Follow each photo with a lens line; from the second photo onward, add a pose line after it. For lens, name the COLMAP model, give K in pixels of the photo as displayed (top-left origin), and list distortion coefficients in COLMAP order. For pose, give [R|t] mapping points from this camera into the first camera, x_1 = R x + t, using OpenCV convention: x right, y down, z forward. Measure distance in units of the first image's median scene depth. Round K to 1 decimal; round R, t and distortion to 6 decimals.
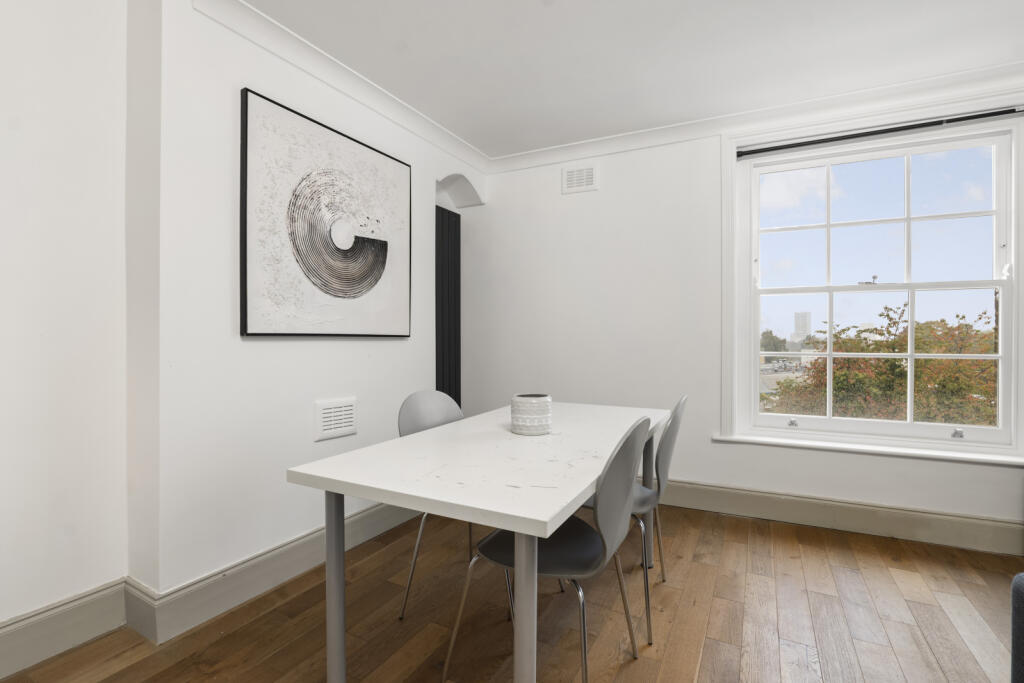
lens RADIAL K [[489.6, 0, 508.1], [0, 489.6, 344.3], [0, 0, 1]] dist [-0.001793, 0.000277]
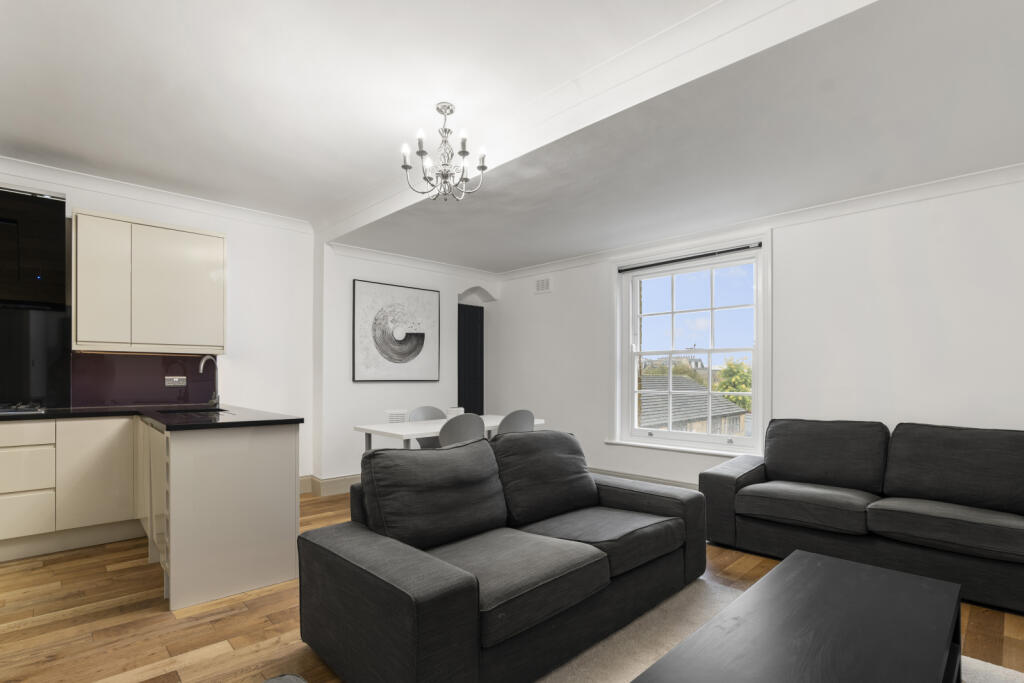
lens RADIAL K [[485.8, 0, 494.2], [0, 485.8, 378.2], [0, 0, 1]] dist [0.000329, 0.000071]
pose [[0.941325, -0.000990, -0.337499, 0.746780], [-0.001405, 0.999976, -0.006852, -0.015714], [0.337498, 0.006924, 0.941301, -0.826306]]
